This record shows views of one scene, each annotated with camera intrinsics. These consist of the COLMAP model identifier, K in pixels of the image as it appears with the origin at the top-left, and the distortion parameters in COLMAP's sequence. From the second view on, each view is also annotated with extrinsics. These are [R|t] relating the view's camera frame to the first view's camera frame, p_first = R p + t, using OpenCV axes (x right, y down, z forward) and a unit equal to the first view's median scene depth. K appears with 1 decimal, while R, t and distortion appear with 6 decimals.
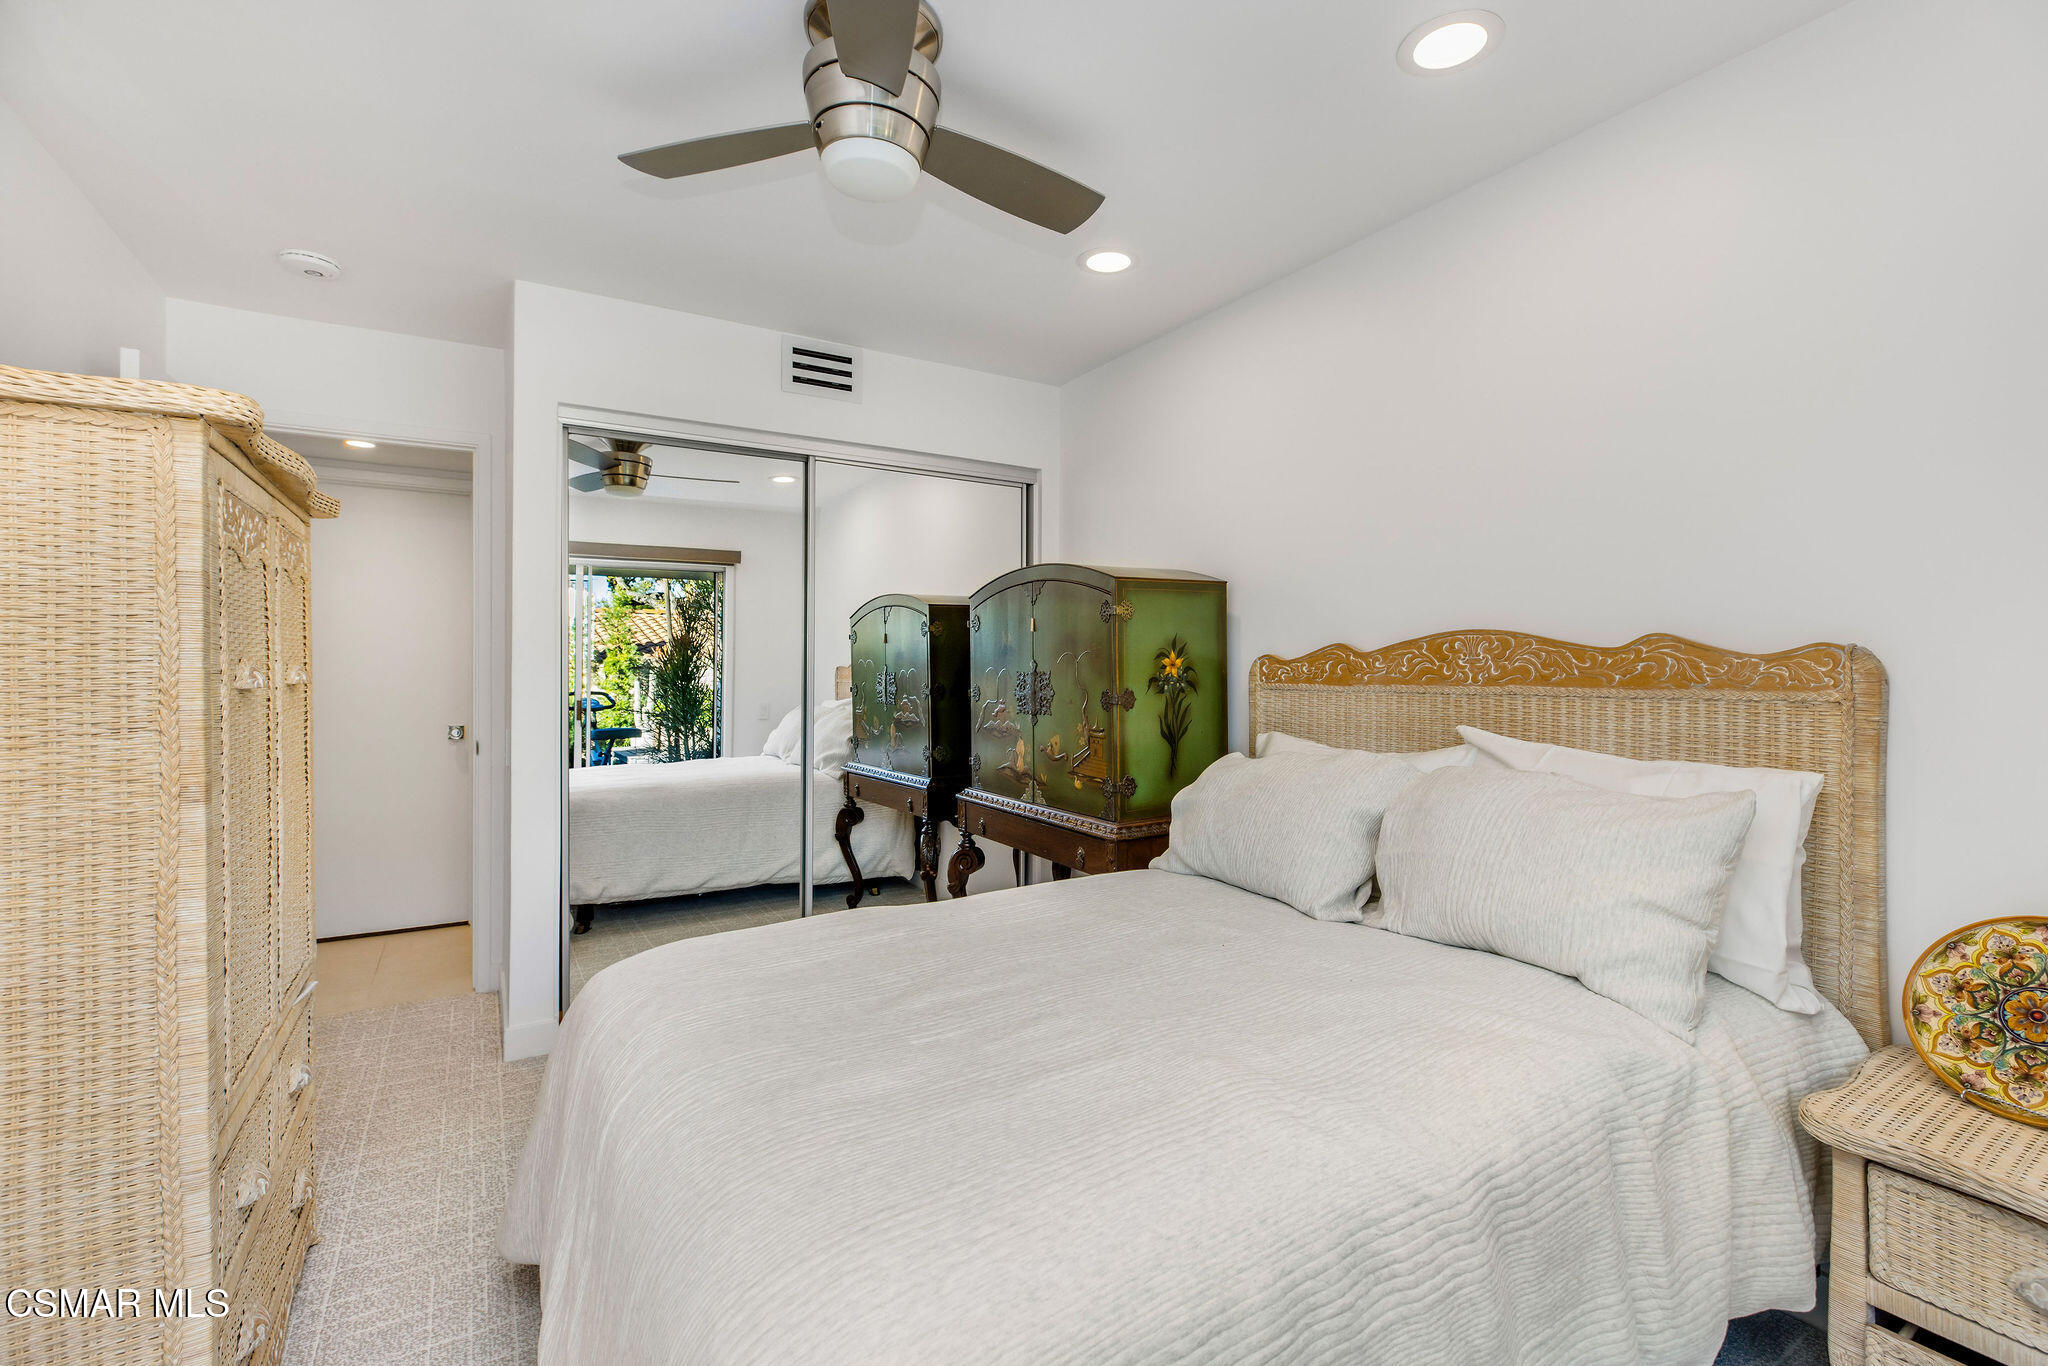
lens RADIAL K [[915.5, 0, 1027.4], [0, 915.5, 665.7], [0, 0, 1]] dist [-0.000732, -0.000162]
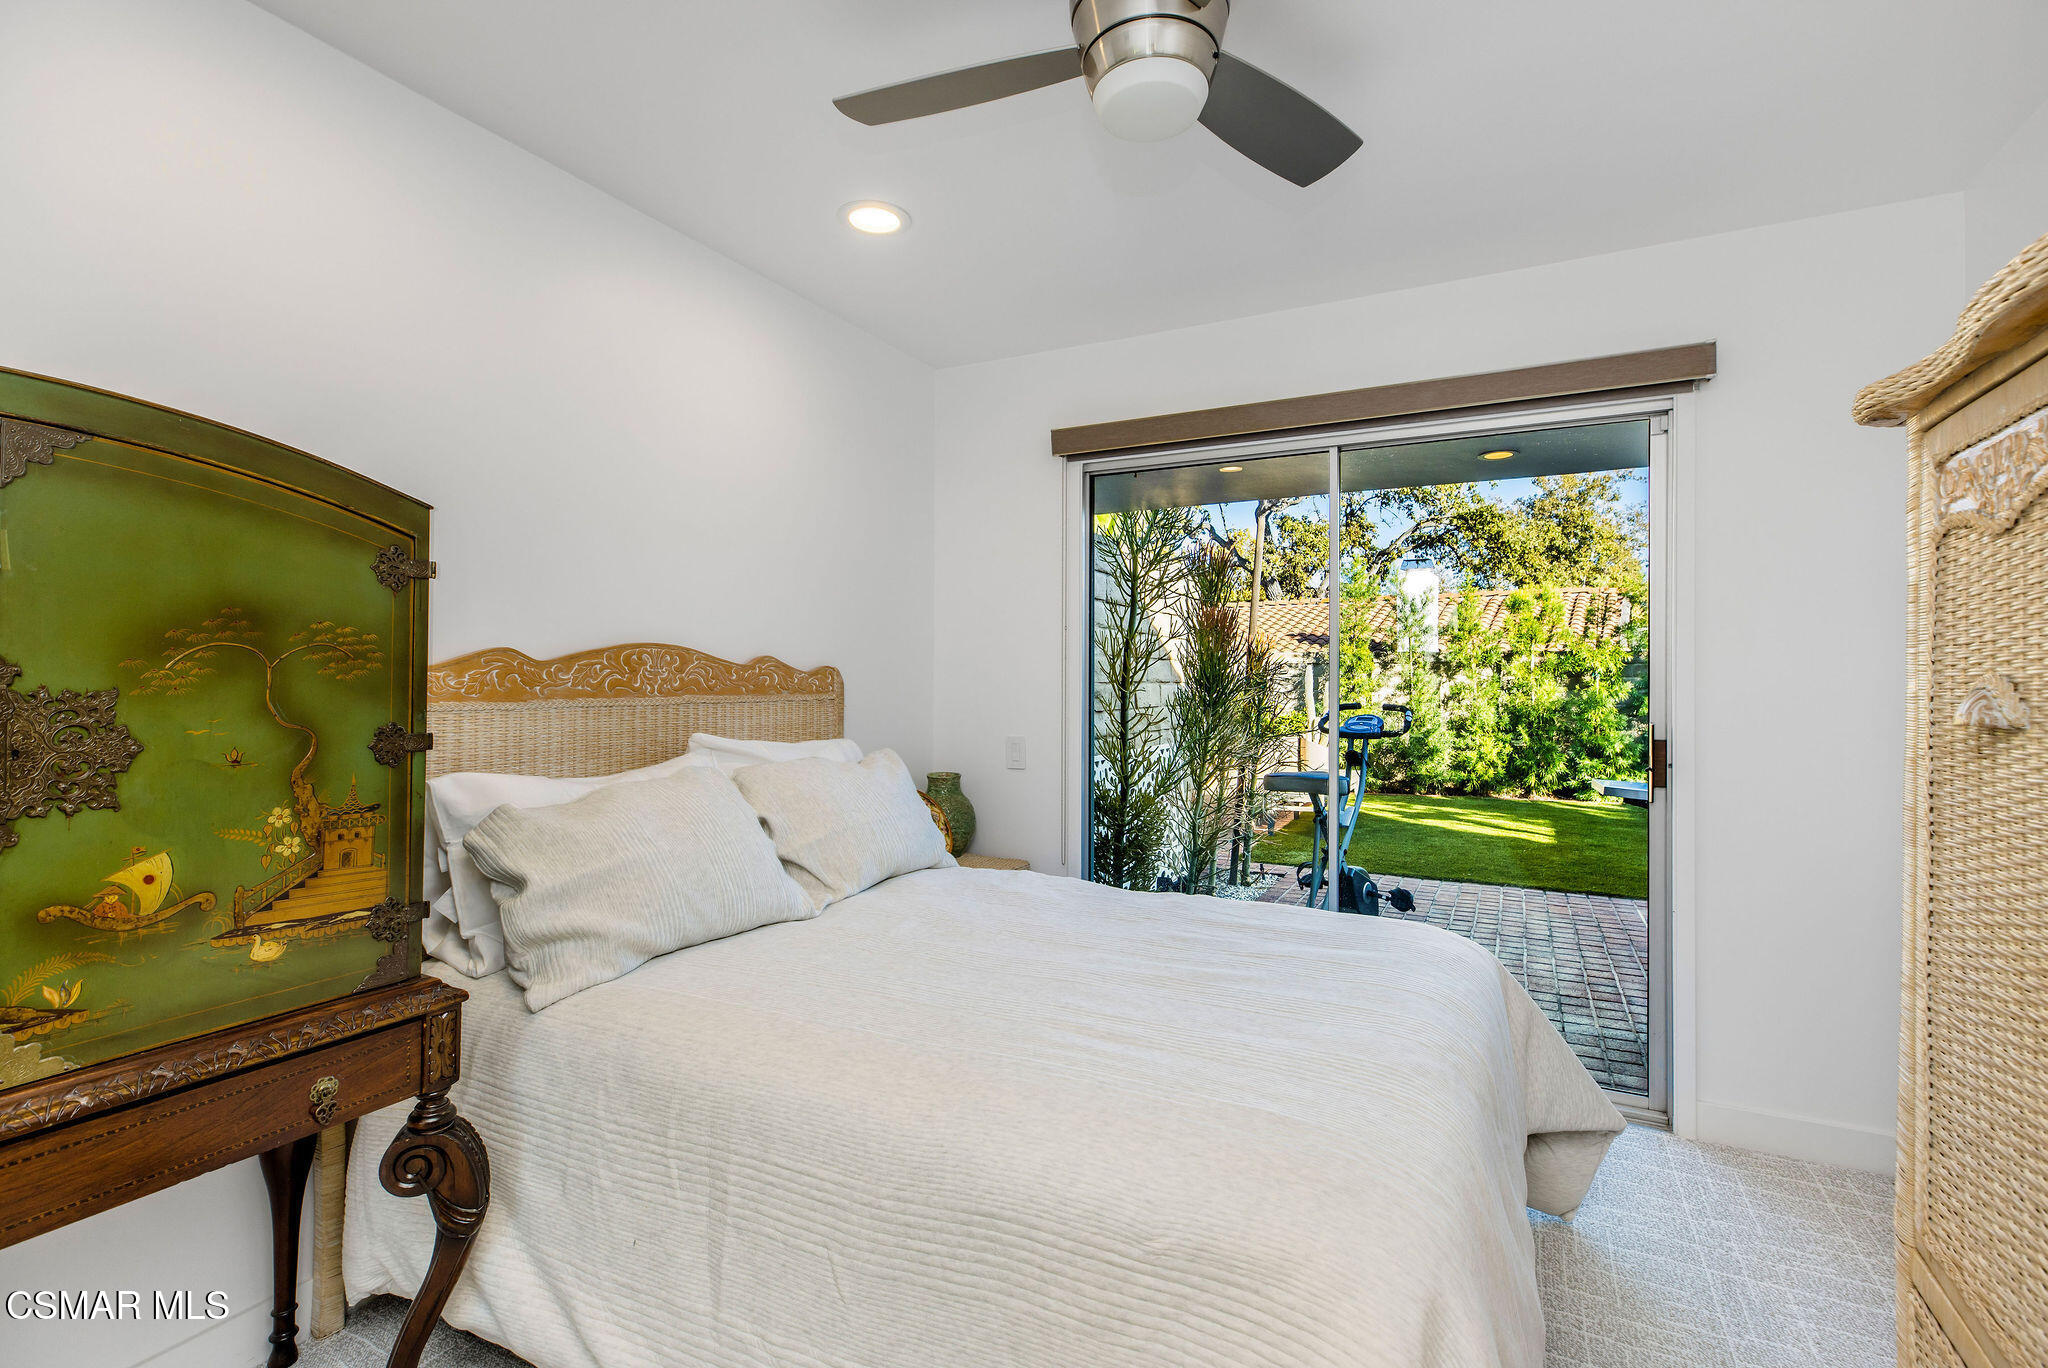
lens RADIAL K [[915.5, 0, 1025.0], [0, 915.5, 687.7], [0, 0, 1]] dist [-0.000732, -0.000162]
pose [[-0.527442, -0.008933, 0.849544, -0.595355], [-0.006334, 0.999958, 0.006582, 0.001676], [-0.849568, -0.001909, -0.527476, 1.116418]]
